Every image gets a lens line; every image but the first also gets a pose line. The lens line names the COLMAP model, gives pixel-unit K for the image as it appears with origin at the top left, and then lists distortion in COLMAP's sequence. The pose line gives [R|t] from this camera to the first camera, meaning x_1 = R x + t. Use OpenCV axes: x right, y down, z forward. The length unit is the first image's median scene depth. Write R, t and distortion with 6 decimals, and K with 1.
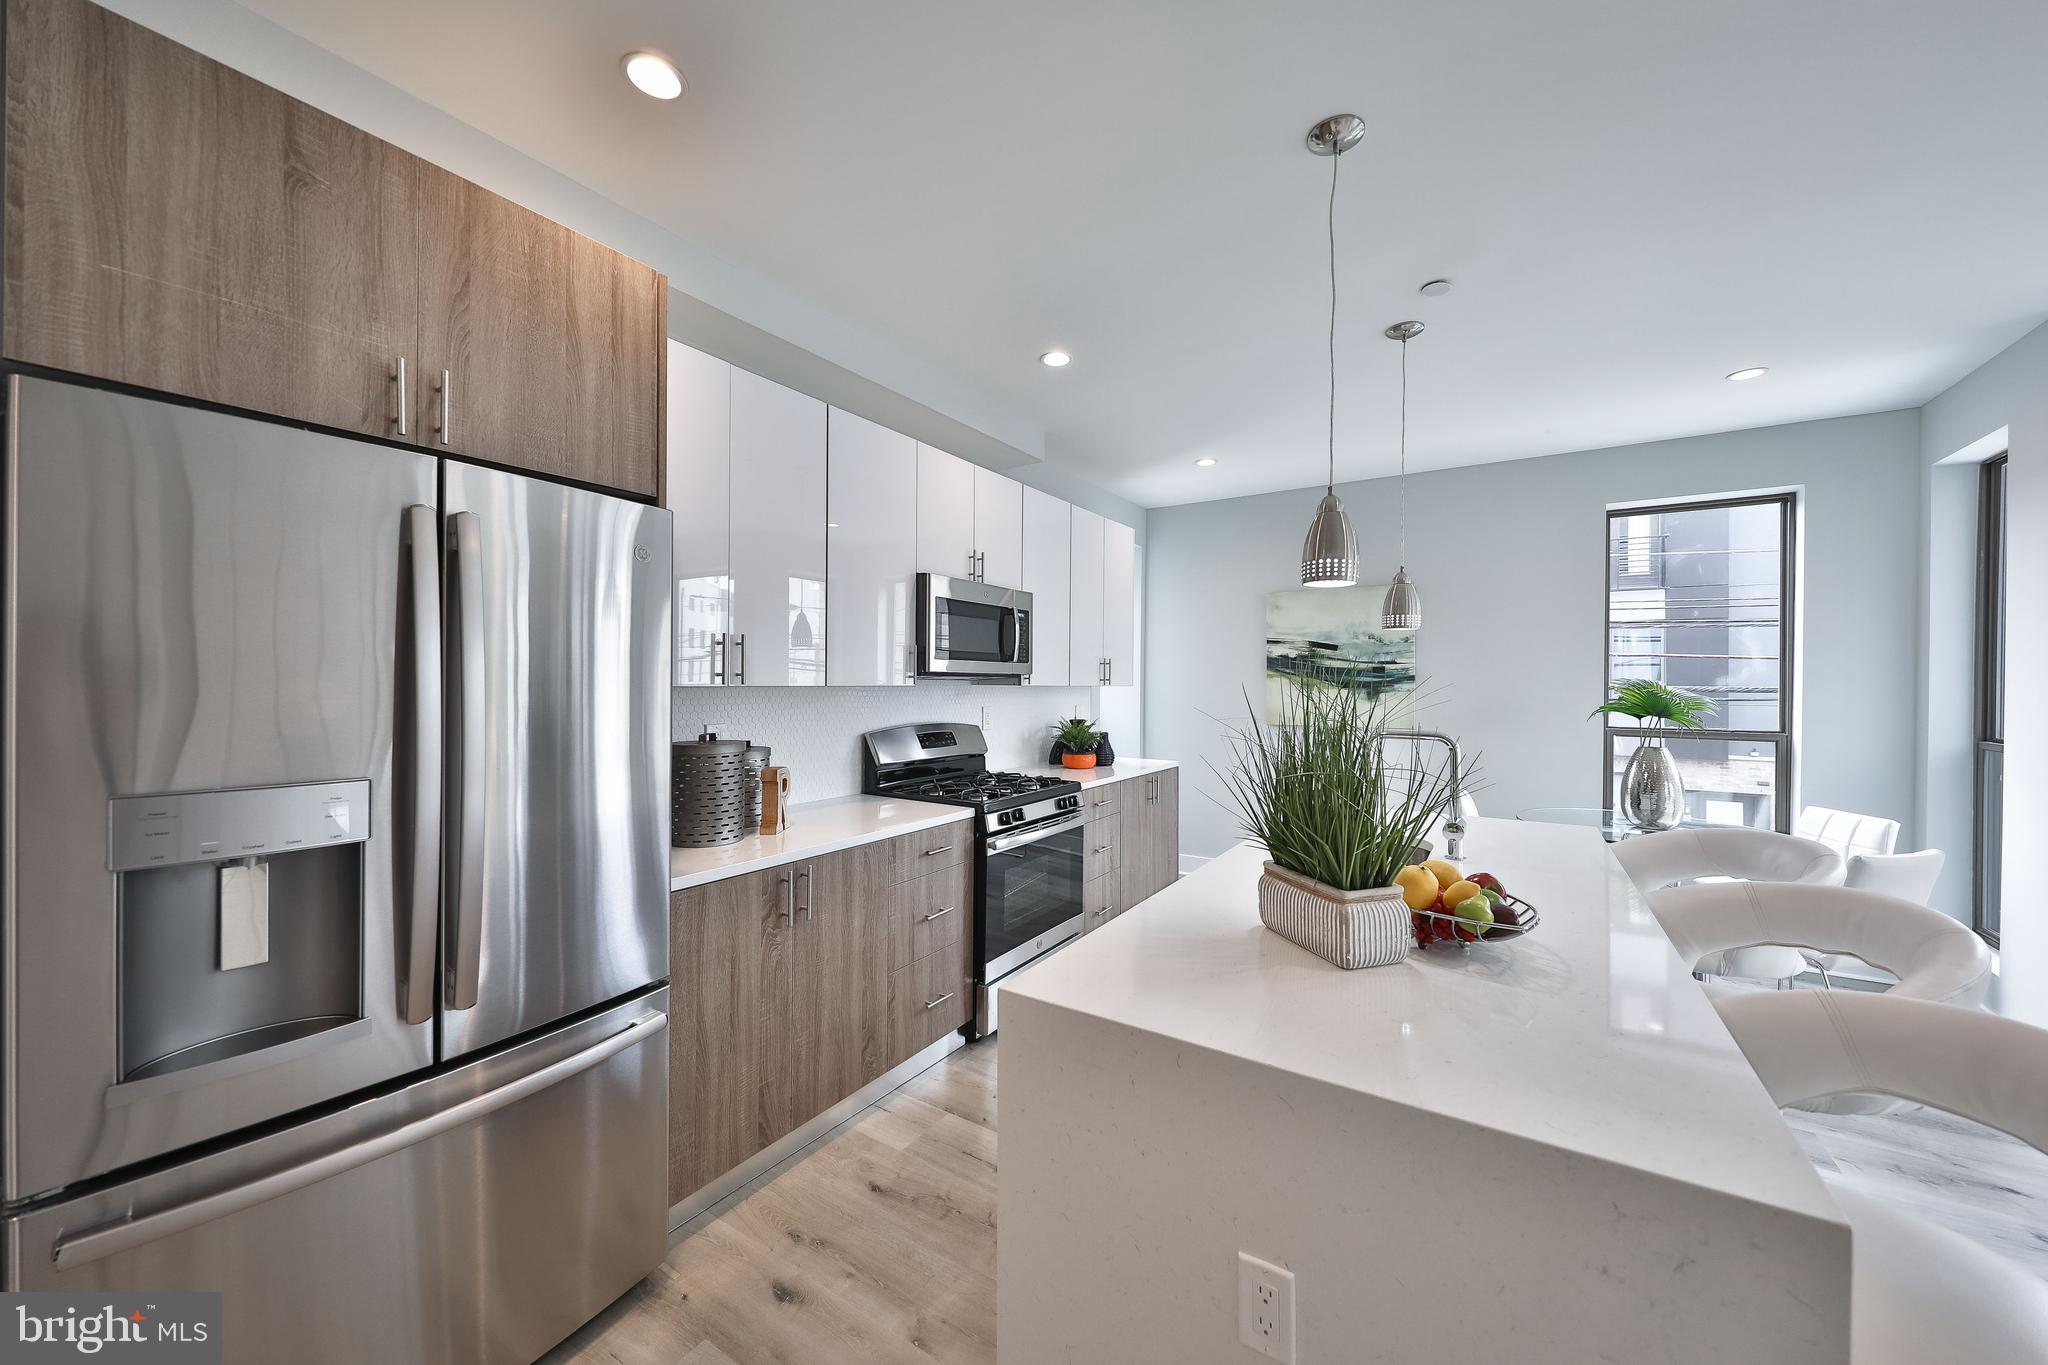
lens RADIAL K [[729.0, 0, 1025.1], [0, 729.0, 684.3], [0, 0, 1]] dist [0.009859, -0.007713]
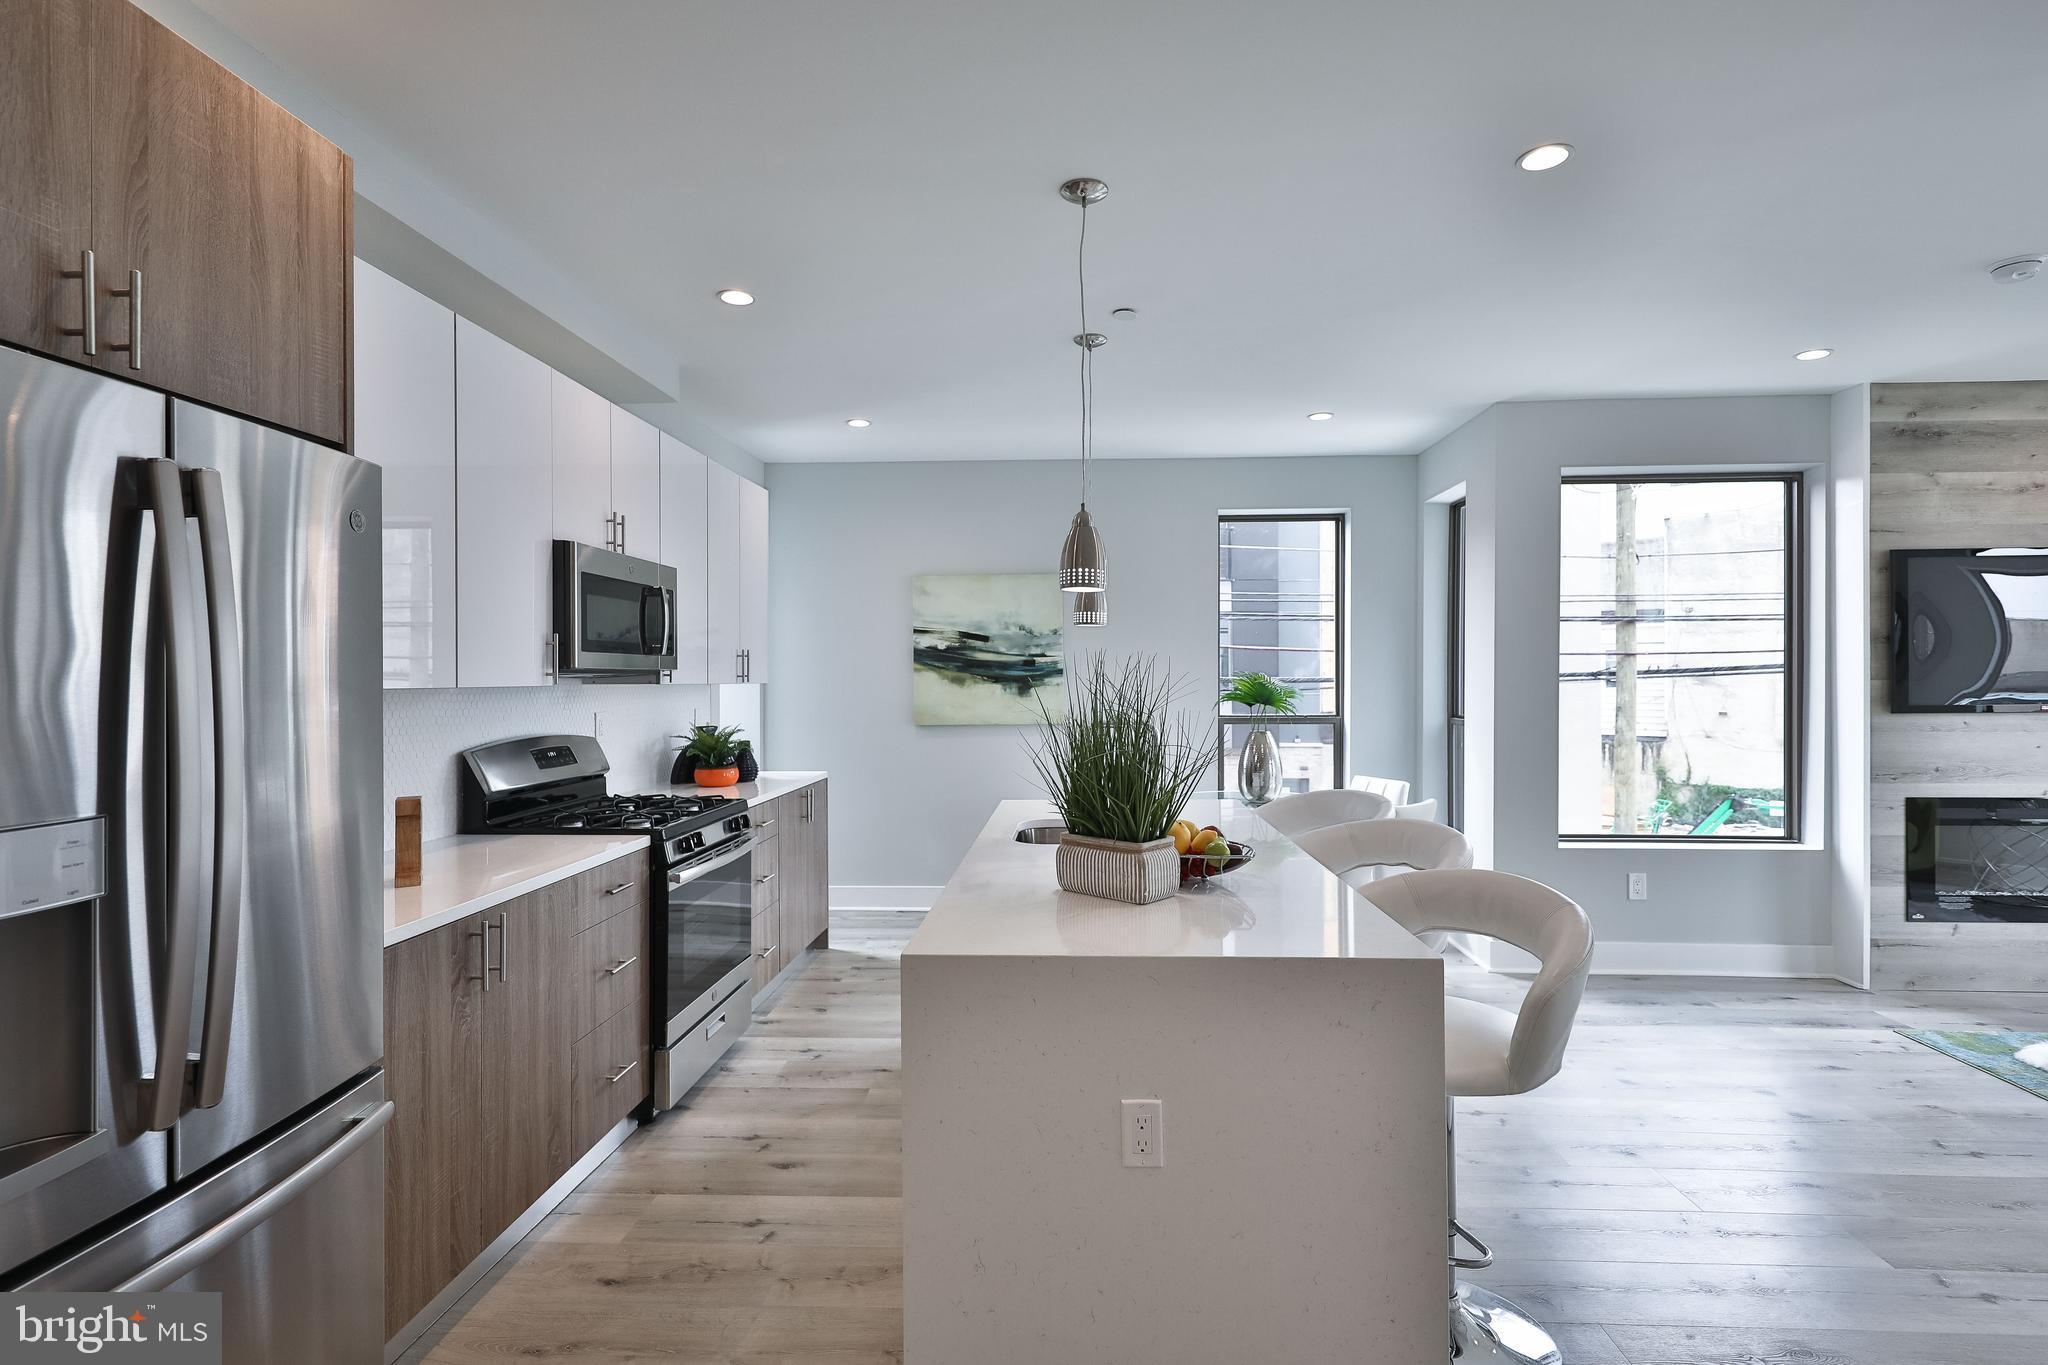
lens RADIAL K [[991.4, 0, 1024.0], [0, 991.4, 682.5], [0, 0, 1]] dist [0.000361, -0.000184]
pose [[0.864591, -0.011200, 0.502352, -0.267304], [0.009823, 0.999937, 0.005388, -0.002541], [-0.502381, 0.000276, 0.864646, -0.170432]]
